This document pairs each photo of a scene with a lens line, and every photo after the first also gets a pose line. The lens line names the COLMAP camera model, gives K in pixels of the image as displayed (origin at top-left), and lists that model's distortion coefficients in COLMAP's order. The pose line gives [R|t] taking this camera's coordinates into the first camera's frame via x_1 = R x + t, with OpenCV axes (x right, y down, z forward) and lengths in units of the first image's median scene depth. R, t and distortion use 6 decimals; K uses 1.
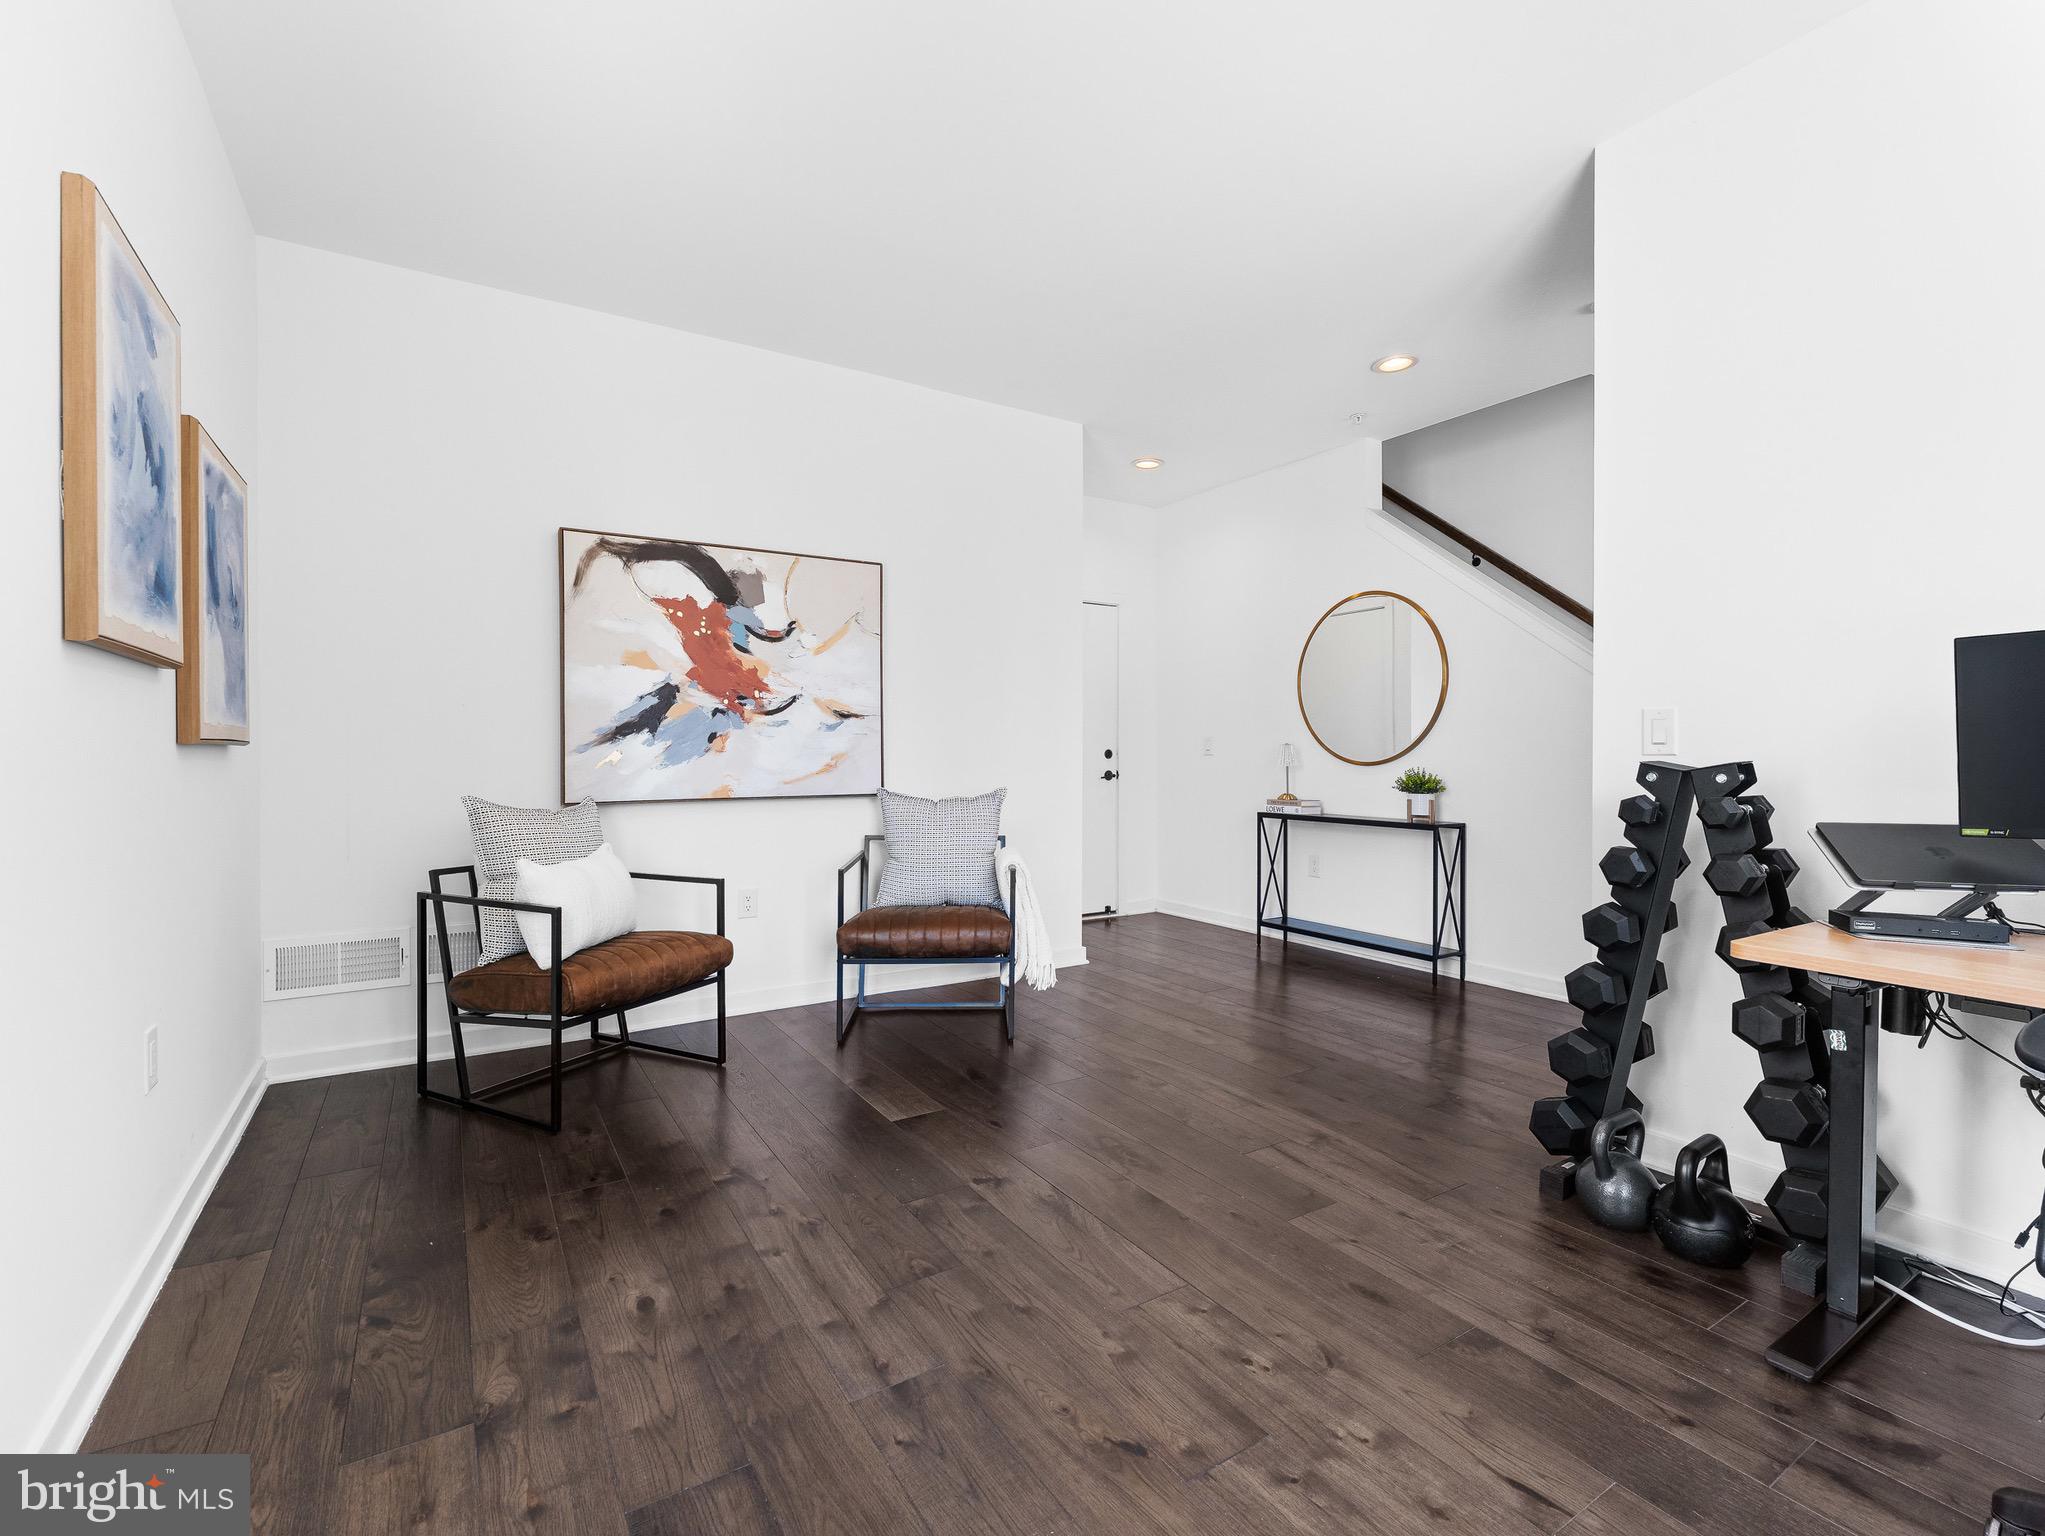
lens RADIAL K [[928.7, 0, 1019.6], [0, 928.7, 765.2], [0, 0, 1]] dist [-0.009063, 0.001461]
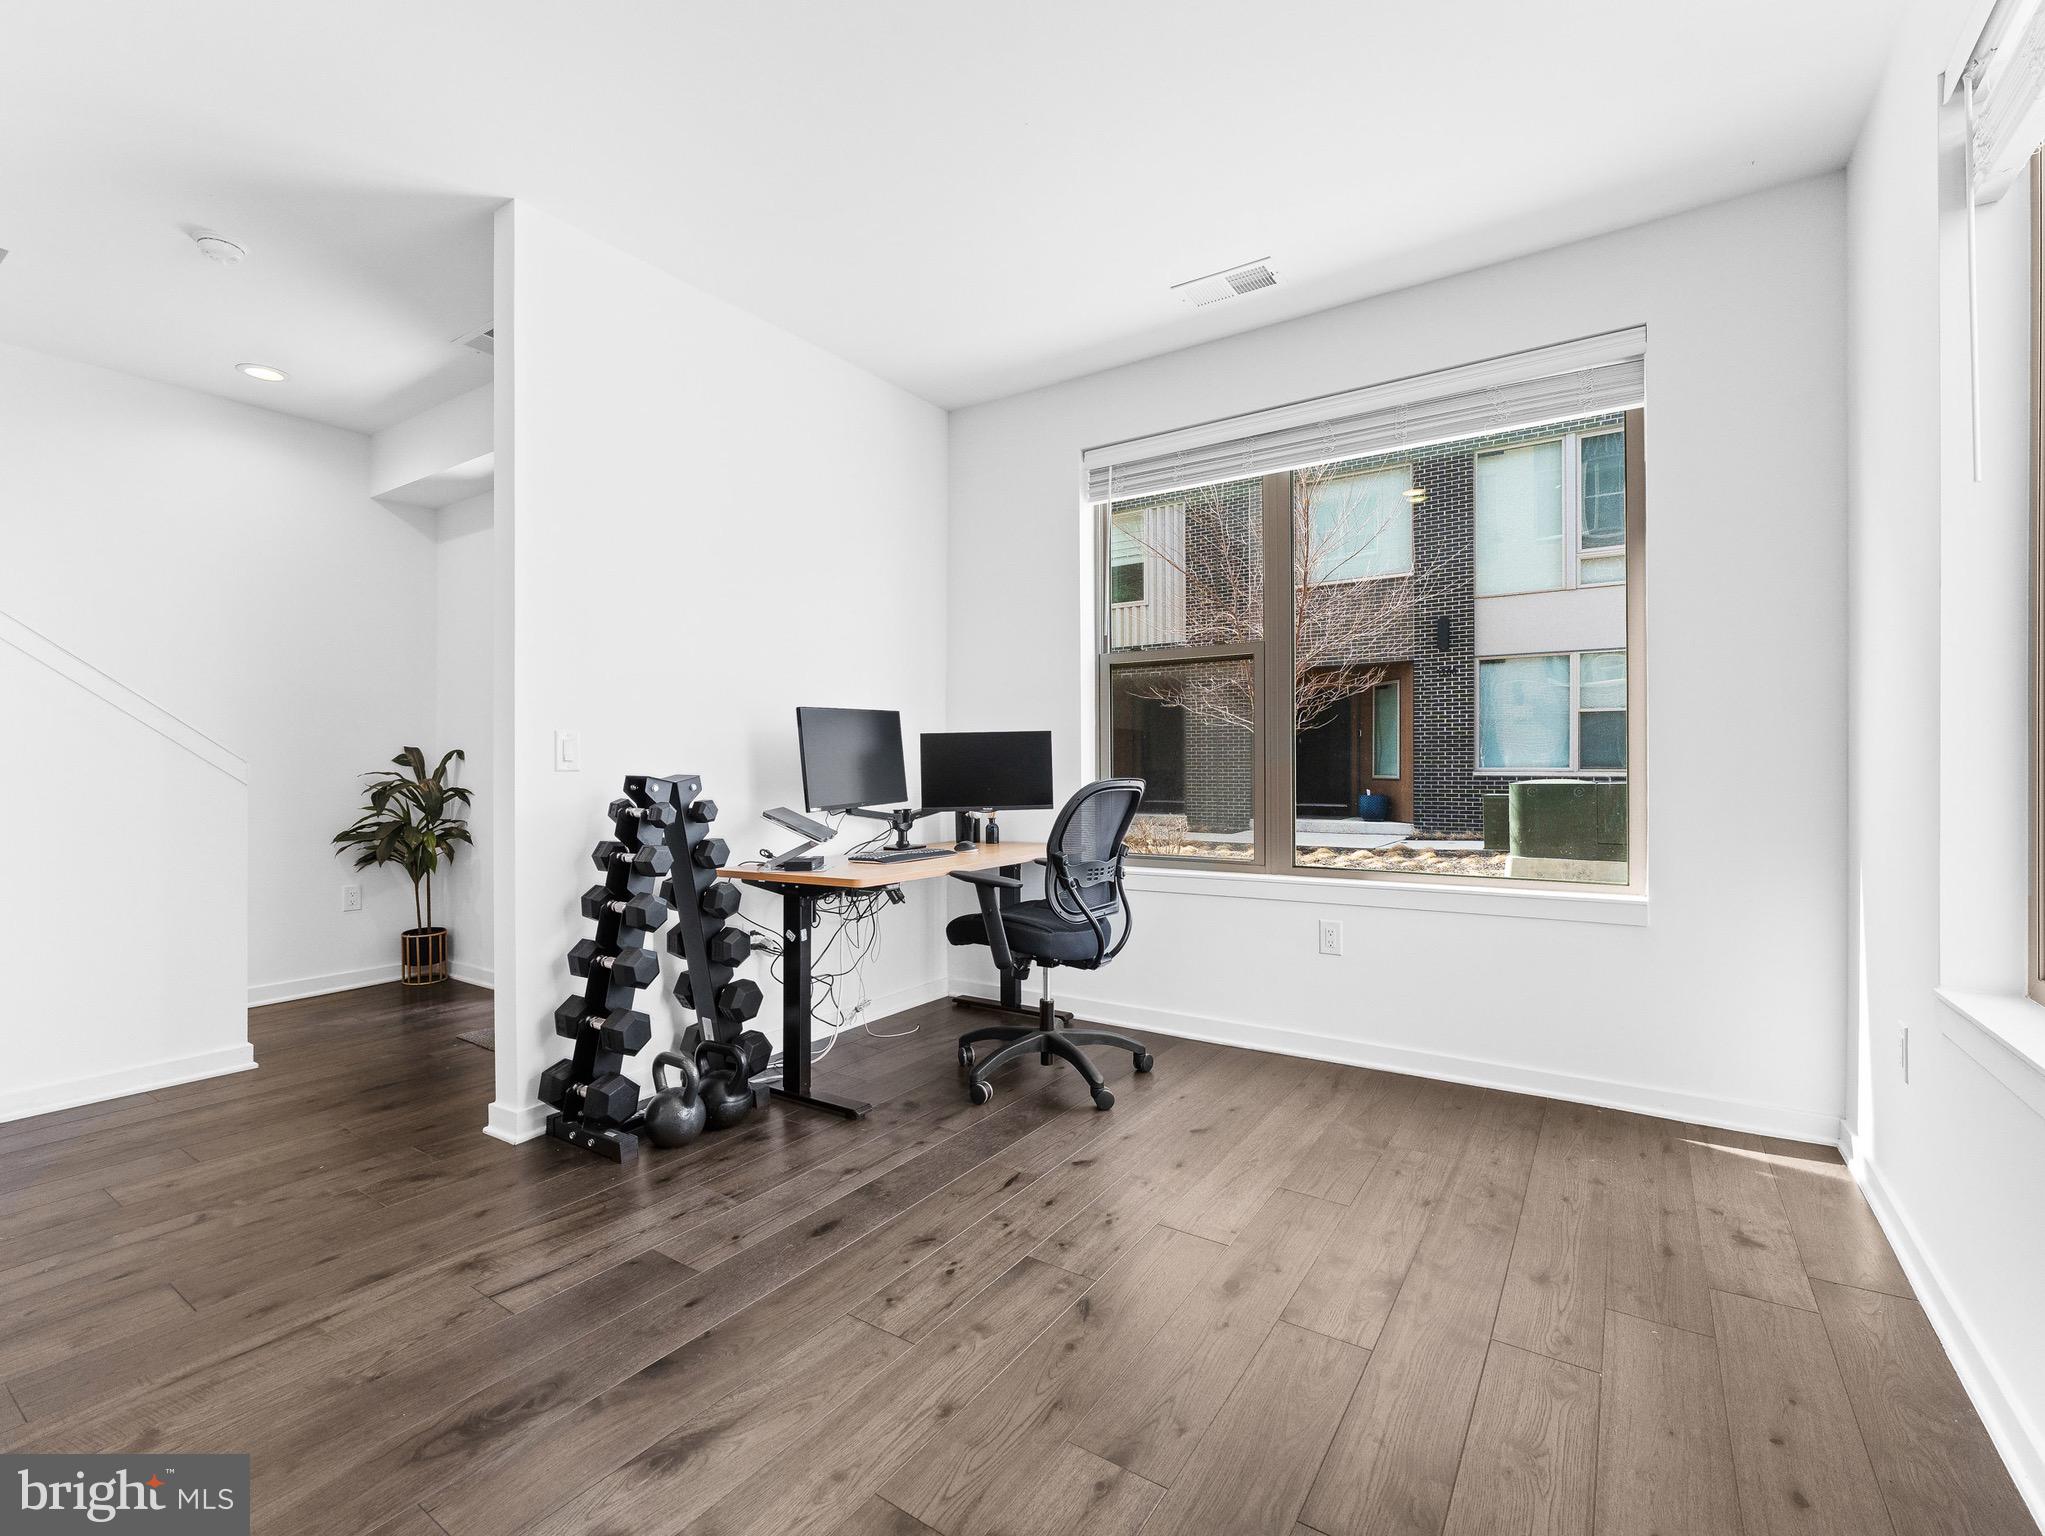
lens RADIAL K [[928.7, 0, 1015.7], [0, 928.7, 767.4], [0, 0, 1]] dist [-0.009063, 0.001461]
pose [[-0.422909, 0.000636, 0.906172, -0.726165], [0.008484, 0.999959, 0.003258, -0.015245], [-0.906132, 0.009066, -0.422897, 1.169299]]
